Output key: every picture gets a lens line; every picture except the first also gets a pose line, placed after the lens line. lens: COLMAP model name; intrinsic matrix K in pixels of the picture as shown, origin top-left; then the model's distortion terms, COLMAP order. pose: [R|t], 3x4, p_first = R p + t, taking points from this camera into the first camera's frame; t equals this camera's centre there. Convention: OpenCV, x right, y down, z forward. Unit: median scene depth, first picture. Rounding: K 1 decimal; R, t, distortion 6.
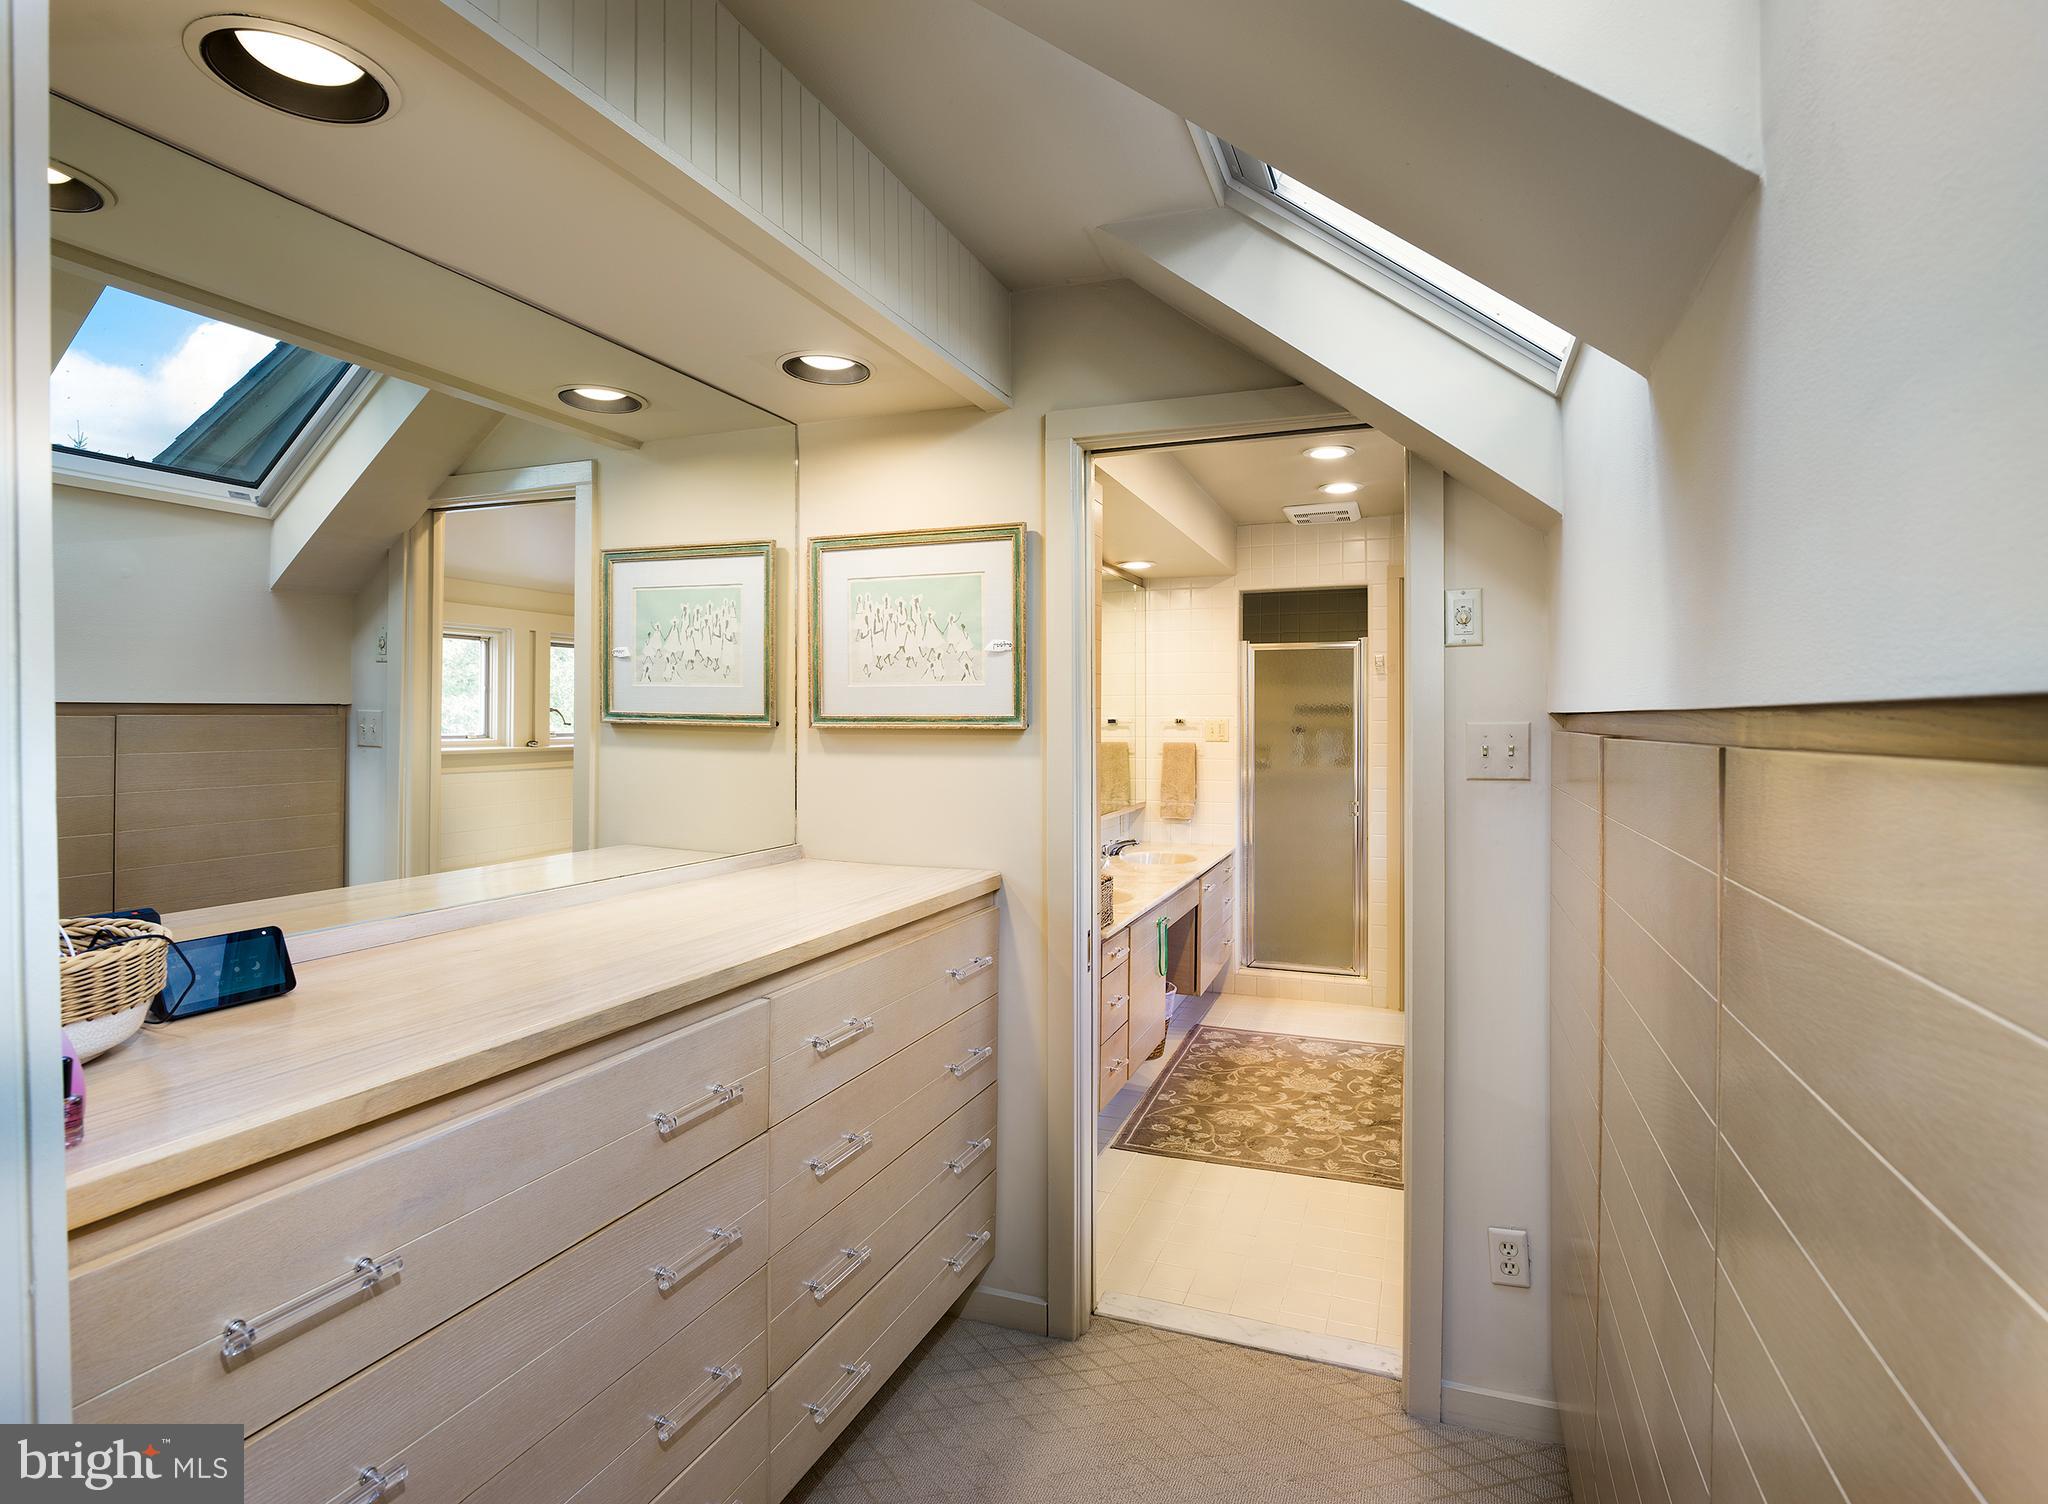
lens RADIAL K [[1041.2, 0, 1021.0], [0, 1041.2, 717.9], [0, 0, 1]] dist [-0.004246, -0.000640]
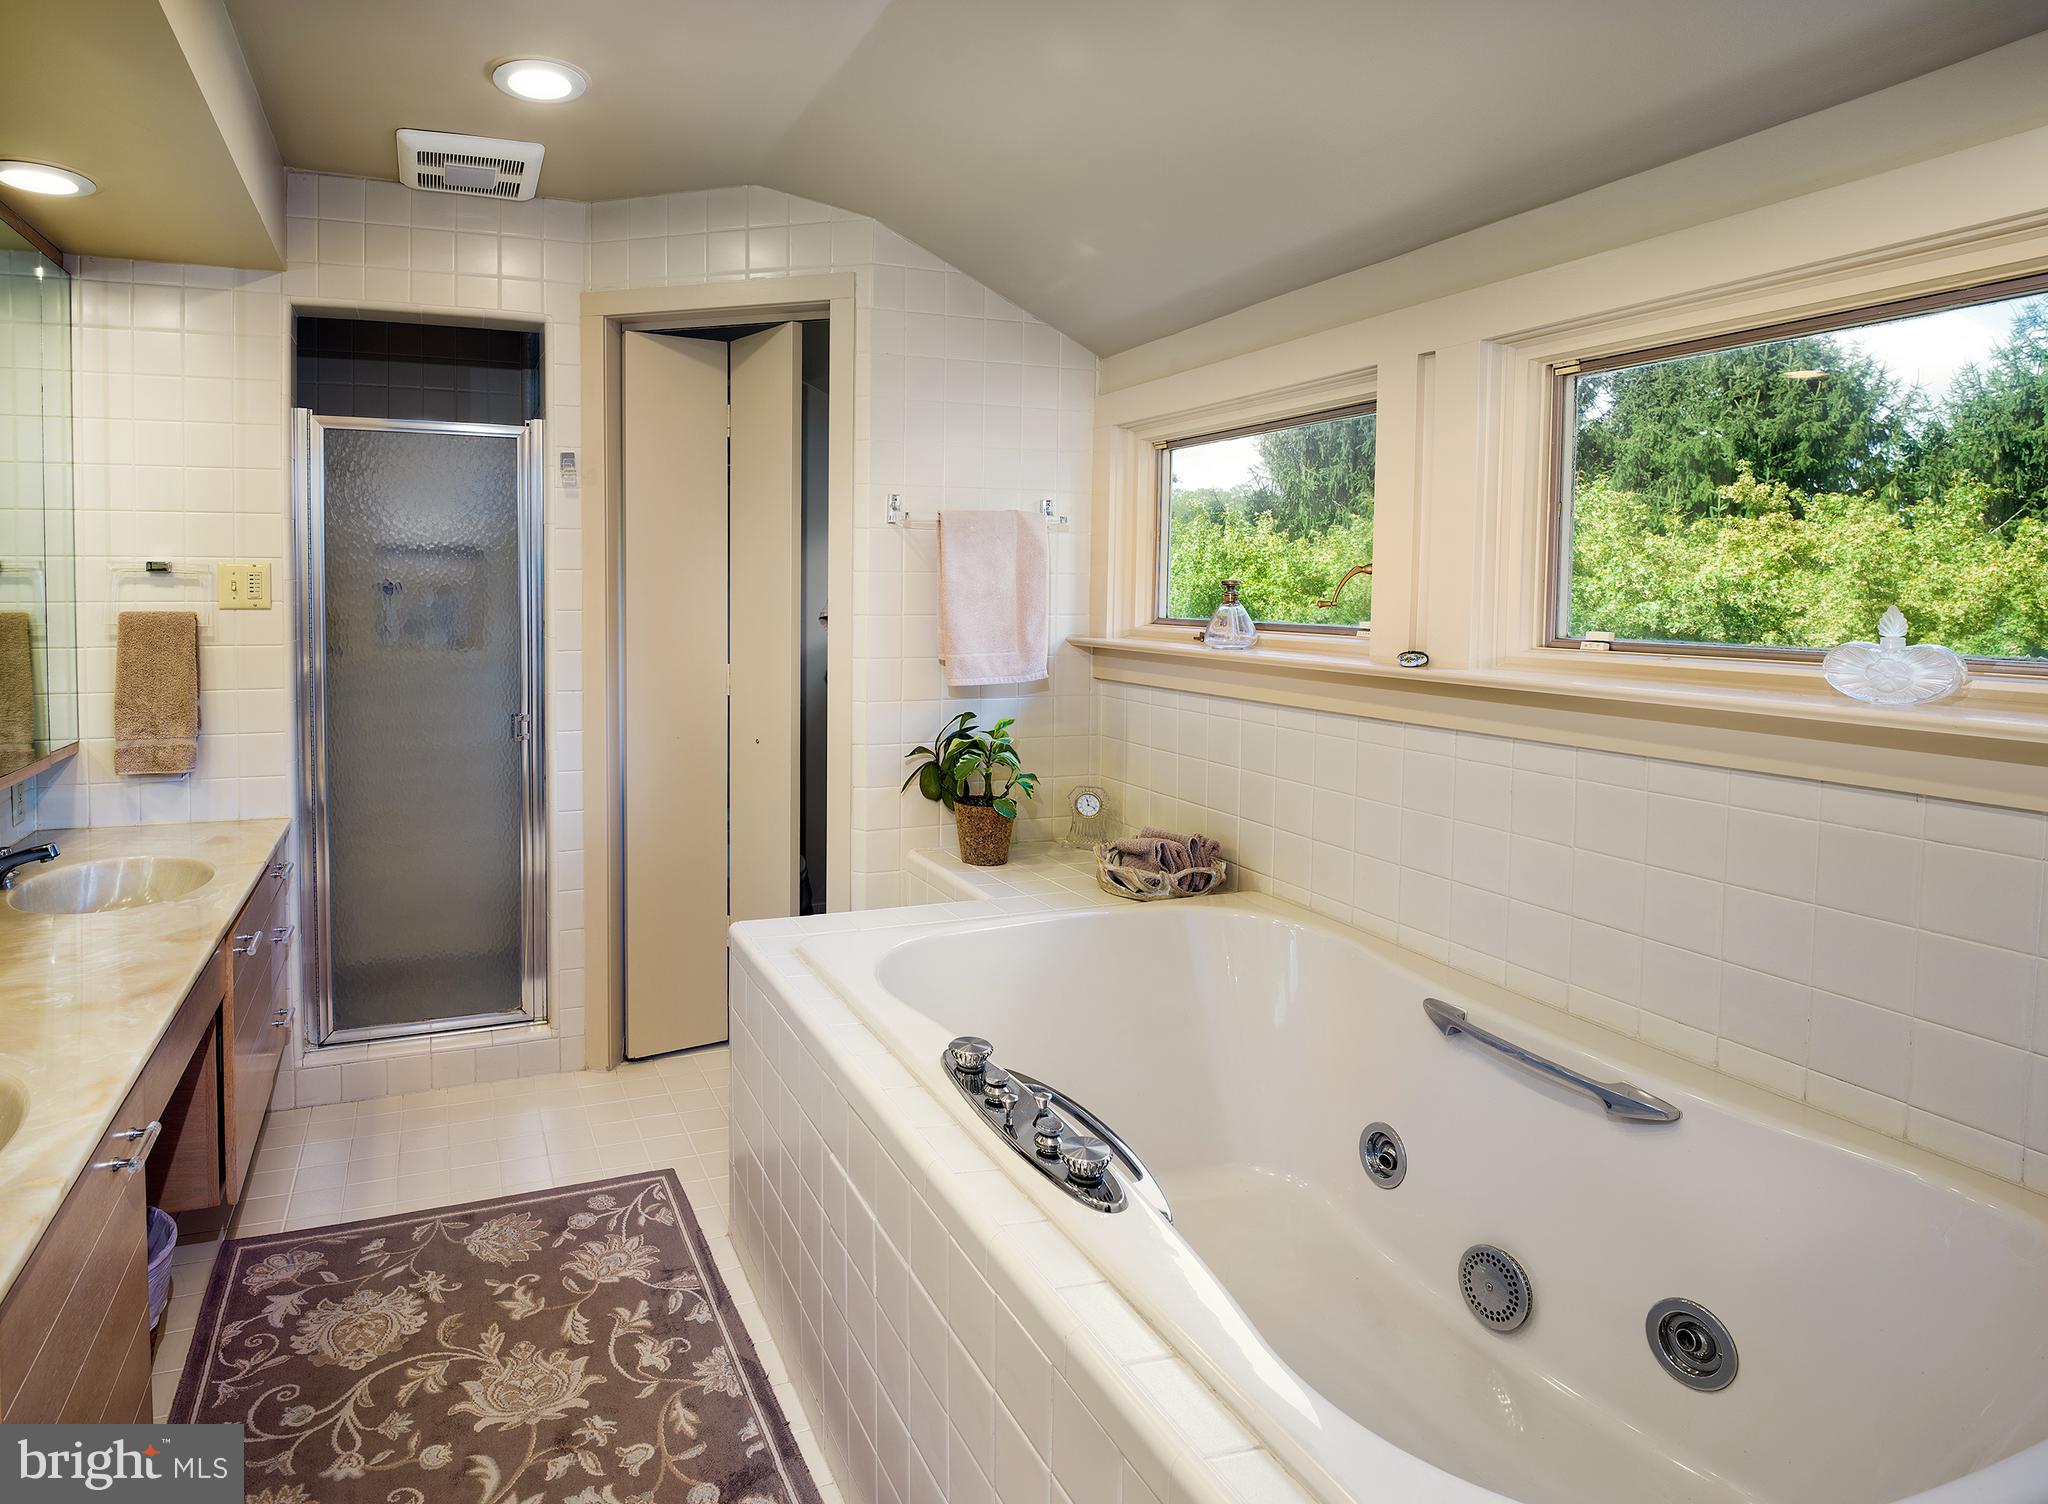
lens RADIAL K [[1357.9, 0, 1022.4], [0, 1357.9, 630.9], [0, 0, 1]] dist [-0.008455, -0.041557]
pose [[0.747653, -0.022019, 0.663724, 0.045184], [-0.003098, 0.999324, 0.036642, 0.009424], [-0.664082, -0.029452, 0.747080, 0.315527]]
